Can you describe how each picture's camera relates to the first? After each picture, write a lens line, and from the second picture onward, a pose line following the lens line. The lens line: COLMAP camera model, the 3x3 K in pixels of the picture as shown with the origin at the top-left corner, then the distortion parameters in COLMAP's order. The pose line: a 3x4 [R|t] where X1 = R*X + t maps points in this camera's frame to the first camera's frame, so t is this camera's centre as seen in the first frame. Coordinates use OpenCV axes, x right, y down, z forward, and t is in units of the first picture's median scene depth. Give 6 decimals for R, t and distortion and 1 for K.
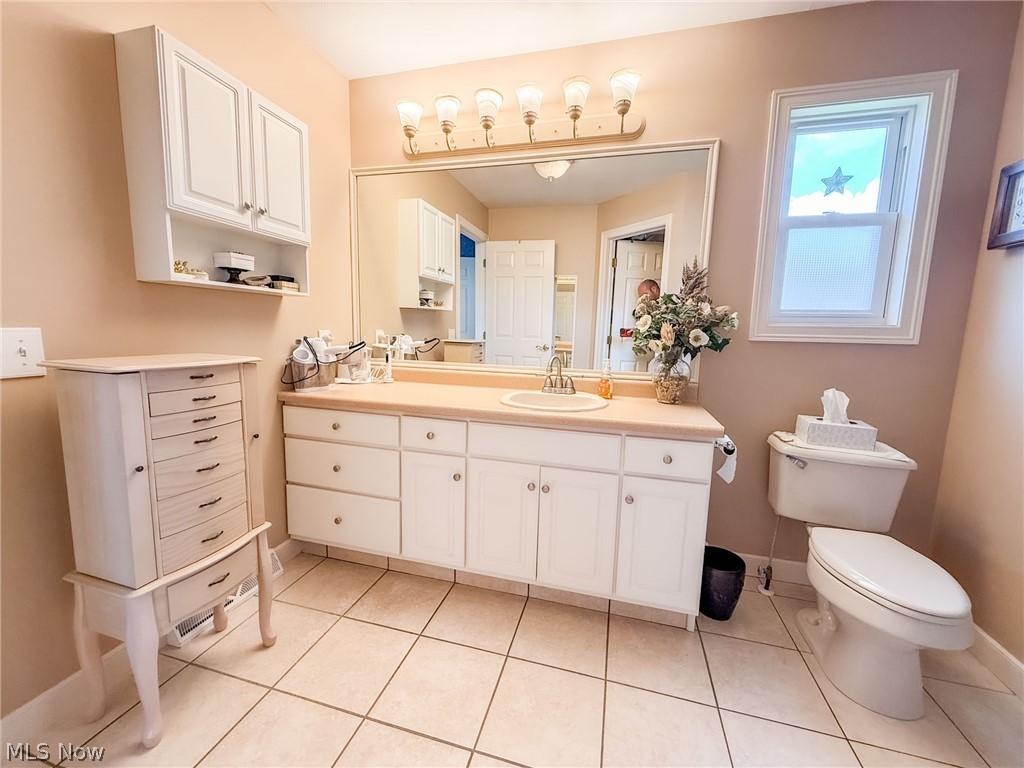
lens RADIAL K [[406.3, 0, 512.0], [0, 406.3, 384.0], [0, 0, 1]] dist [-0.000327, -0.000032]
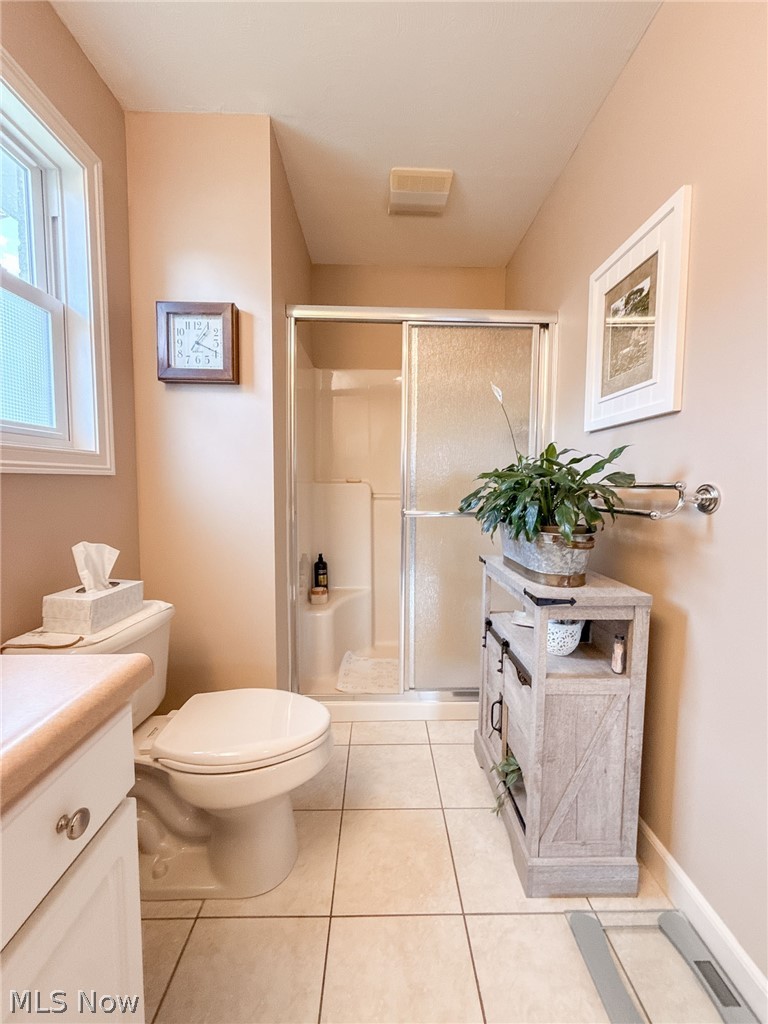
lens RADIAL K [[414.7, 0, 399.2], [0, 414.7, 510.0], [0, 0, 1]] dist [-0.001640, 0.000048]
pose [[-0.272355, -0.092007, 0.957788, 0.000656], [0.114630, 0.985226, 0.127239, -0.066978], [-0.955344, 0.144445, -0.257784, 0.661100]]
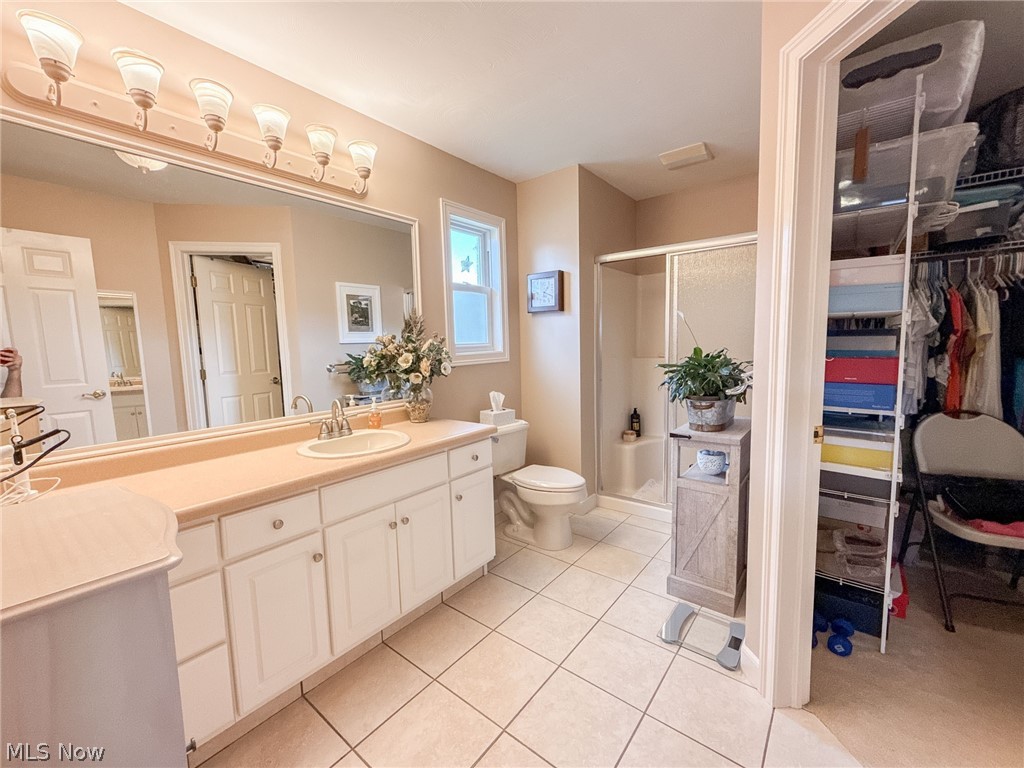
lens RADIAL K [[406.3, 0, 512.0], [0, 406.3, 384.0], [0, 0, 1]] dist [-0.000327, -0.000032]
pose [[0.405267, -0.125602, 0.905529, -0.665788], [0.157116, 0.985348, 0.066356, -0.114653], [-0.900596, 0.115381, 0.419064, 0.229778]]
